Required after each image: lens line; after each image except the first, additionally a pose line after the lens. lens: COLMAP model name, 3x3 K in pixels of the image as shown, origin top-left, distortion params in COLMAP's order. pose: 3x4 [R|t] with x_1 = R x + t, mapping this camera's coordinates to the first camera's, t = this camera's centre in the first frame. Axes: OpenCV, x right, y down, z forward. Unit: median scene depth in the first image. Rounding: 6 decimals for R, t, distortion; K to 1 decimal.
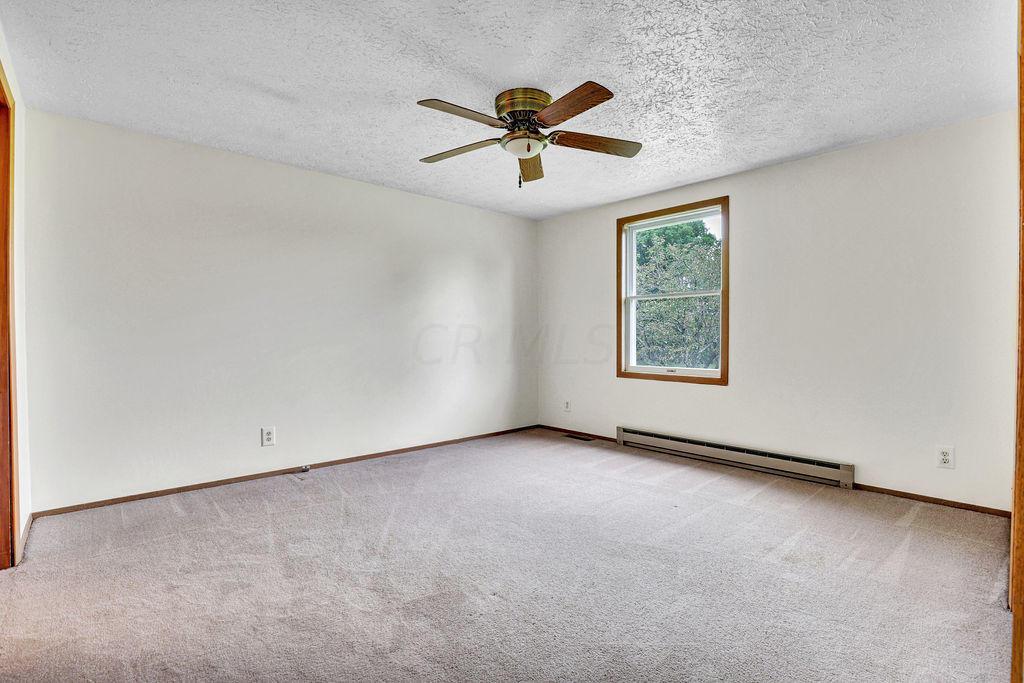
lens RADIAL K [[477.5, 0, 515.3], [0, 477.5, 339.8], [0, 0, 1]] dist [-0.036264, 0.006198]
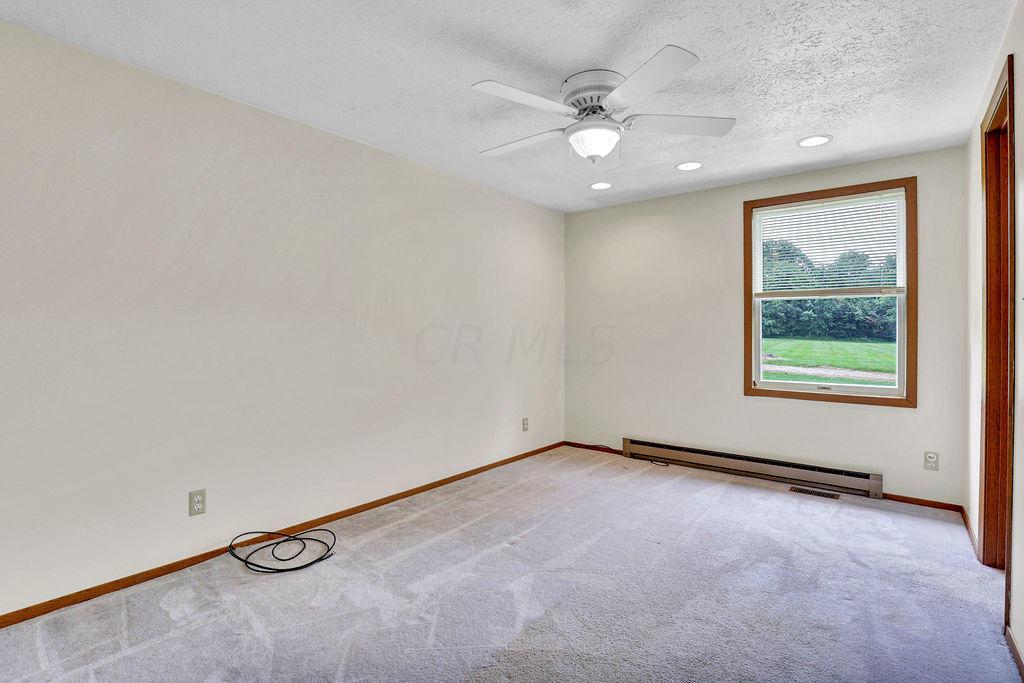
lens RADIAL K [[477.5, 0, 509.2], [0, 477.5, 337.1], [0, 0, 1]] dist [-0.036264, 0.006198]
pose [[0.985890, 0.005635, 0.167298, -0.234714], [-0.005244, 0.999982, -0.002779, -0.012027], [-0.167310, 0.001863, 0.985902, 0.198928]]
